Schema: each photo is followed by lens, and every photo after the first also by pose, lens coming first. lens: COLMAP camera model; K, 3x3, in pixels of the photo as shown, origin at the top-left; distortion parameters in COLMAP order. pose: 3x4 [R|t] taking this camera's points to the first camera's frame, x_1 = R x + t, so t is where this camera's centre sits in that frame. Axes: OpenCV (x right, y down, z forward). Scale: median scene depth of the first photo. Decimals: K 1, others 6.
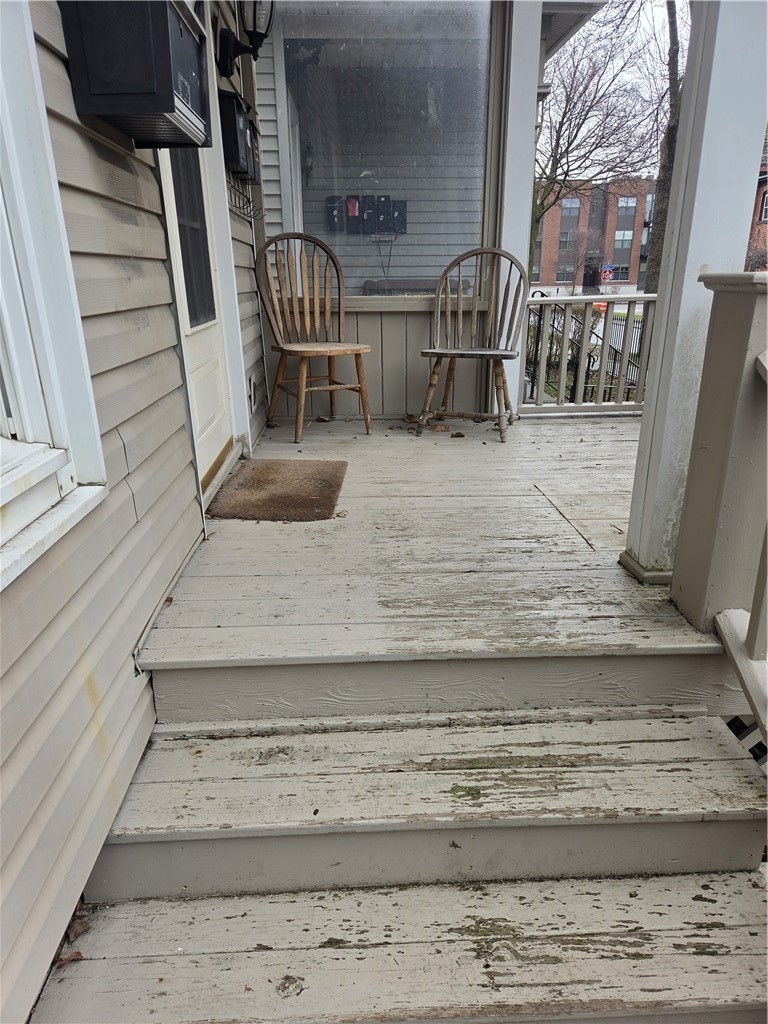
lens RADIAL K [[686.7, 0, 390.6], [0, 686.7, 508.2], [0, 0, 1]] dist [0.076088, -0.070480]
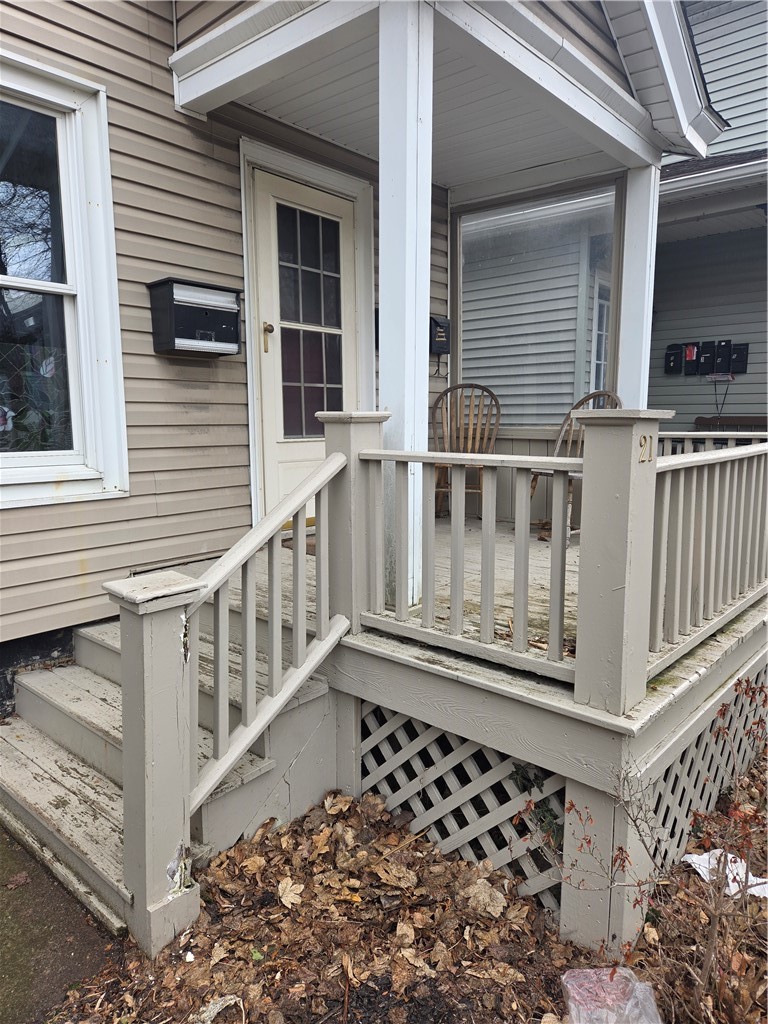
lens RADIAL K [[678.3, 0, 396.5], [0, 678.3, 508.4], [0, 0, 1]] dist [0.041205, -0.030078]
pose [[0.718785, 0.102588, -0.687622, 0.377021], [-0.226378, 0.969688, -0.091968, 0.004470], [0.657344, 0.221768, 0.720221, -0.015964]]
